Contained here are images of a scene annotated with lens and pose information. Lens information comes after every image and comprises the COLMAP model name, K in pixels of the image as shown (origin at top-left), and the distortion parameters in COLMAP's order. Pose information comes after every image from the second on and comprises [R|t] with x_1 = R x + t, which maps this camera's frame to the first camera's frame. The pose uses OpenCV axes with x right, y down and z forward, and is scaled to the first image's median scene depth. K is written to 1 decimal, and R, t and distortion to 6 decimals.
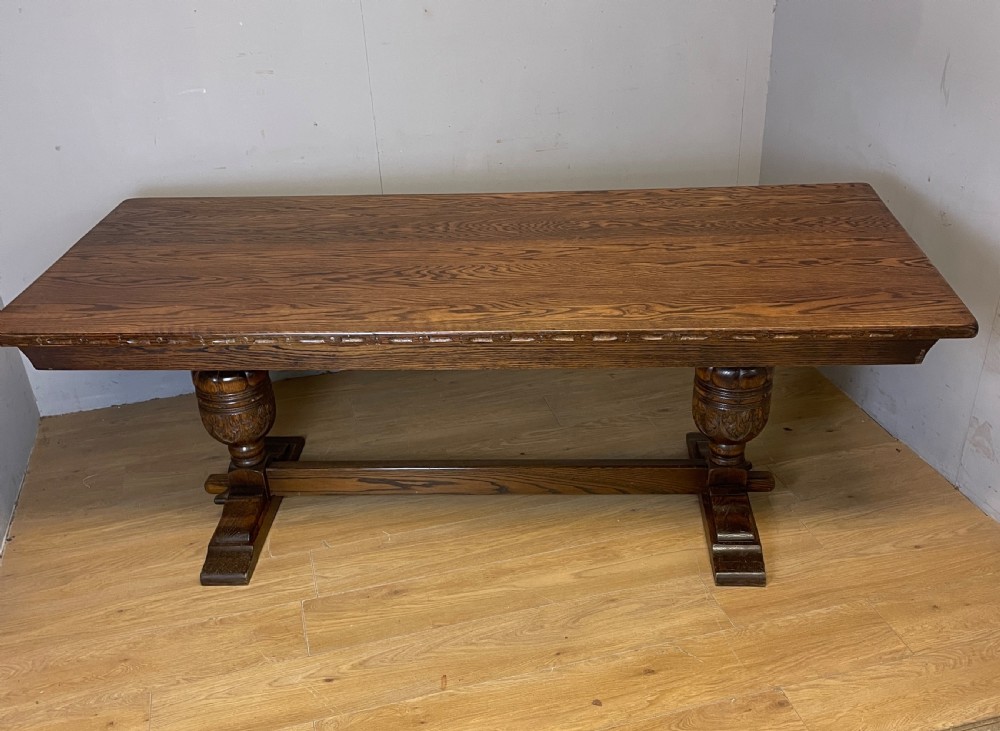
lens RADIAL K [[990.6, 0, 502.2], [0, 990.6, 411.4], [0, 0, 1]] dist [0.062280, 0.000000]
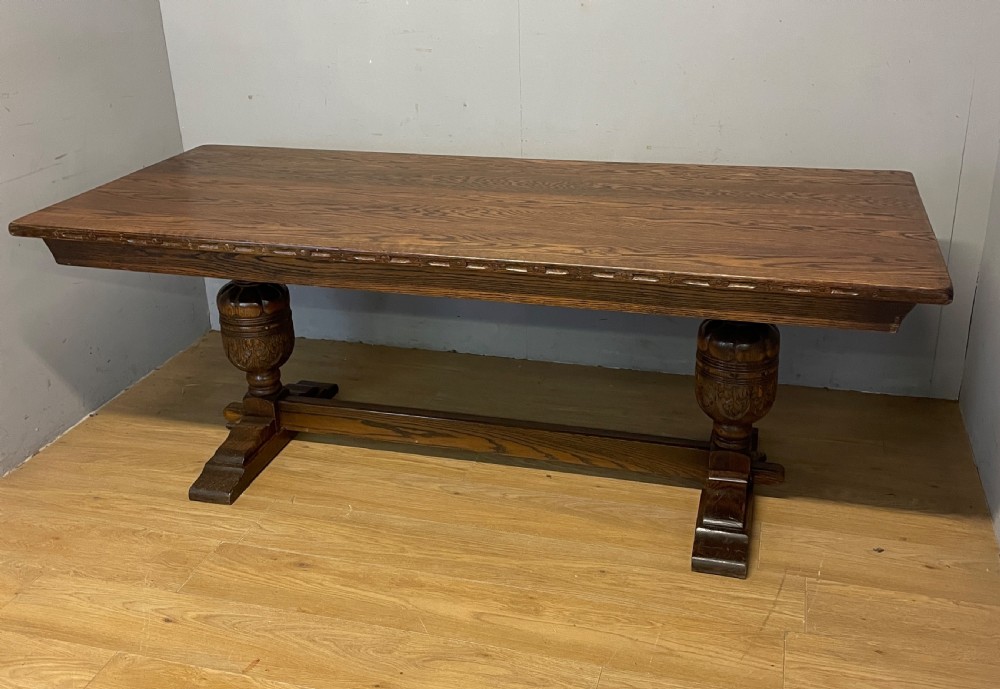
lens RADIAL K [[992.5, 0, 501.2], [0, 992.5, 306.5], [0, 0, 1]] dist [0.061449, 0.000000]
pose [[0.975442, 0.094635, -0.198892, 0.212021], [-0.123993, 0.982251, -0.140744, 0.090488], [0.182043, 0.161949, 0.969862, 0.028988]]
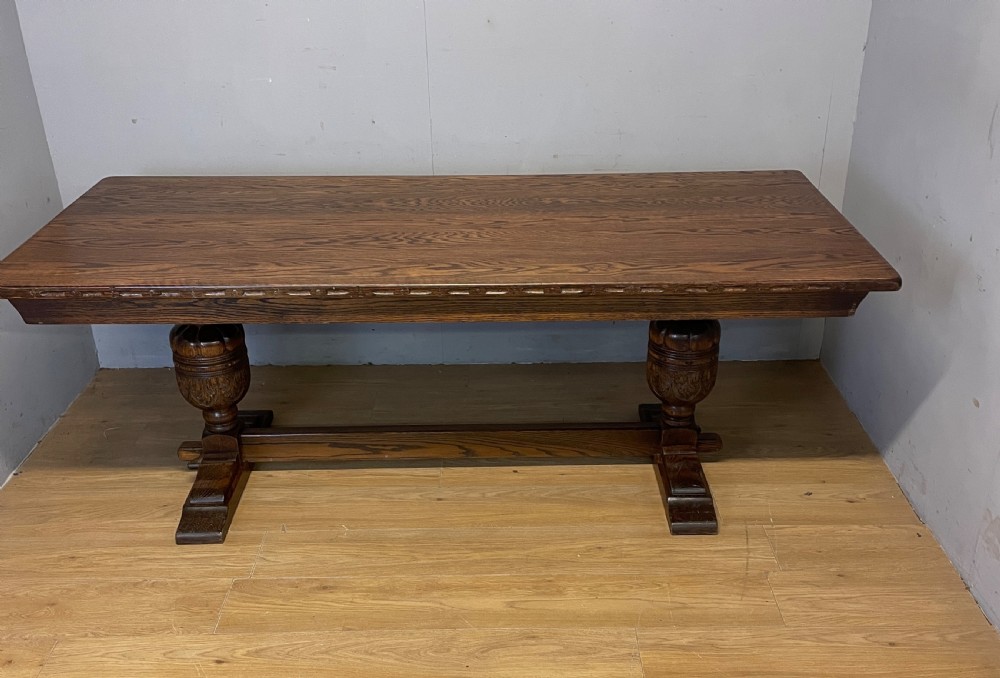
lens RADIAL K [[990.9, 0, 510.4], [0, 990.9, 373.0], [0, 0, 1]] dist [0.068329, 0.000000]
pose [[0.997262, -0.001524, 0.073933, -0.038233], [0.006684, 0.997553, -0.069595, 0.078119], [-0.073646, 0.069899, 0.994832, -0.063218]]
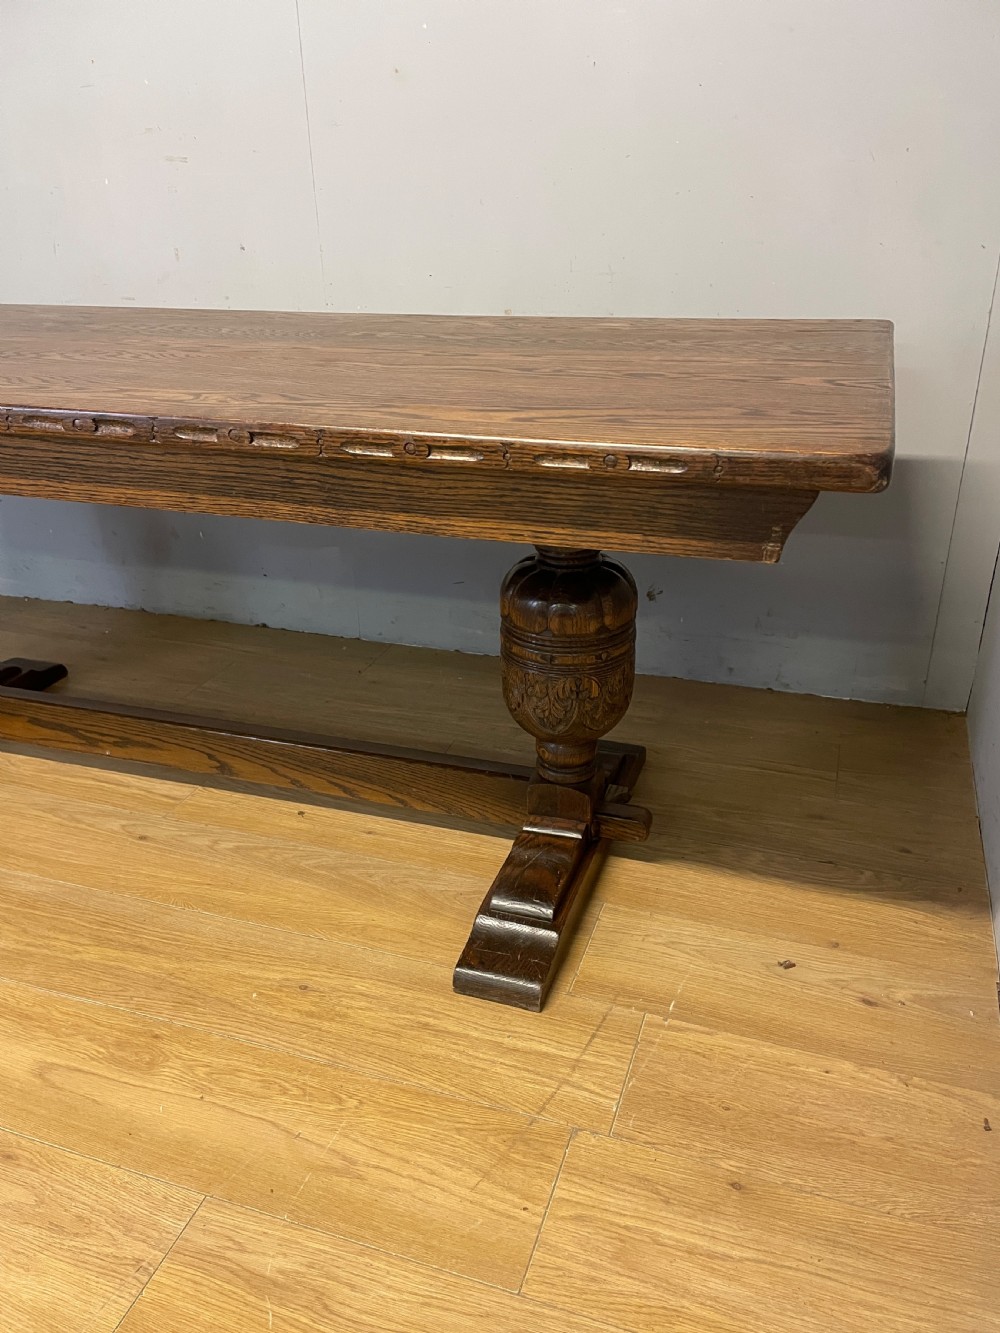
lens RADIAL K [[997.6, 0, 507.3], [0, 997.6, 673.8], [0, 0, 1]] dist [0.091960, -0.104450]
pose [[0.962618, 0.134829, -0.234922, 0.360174], [-0.154982, 0.985472, -0.069461, 0.041886], [0.222144, 0.103273, 0.969529, 0.484391]]
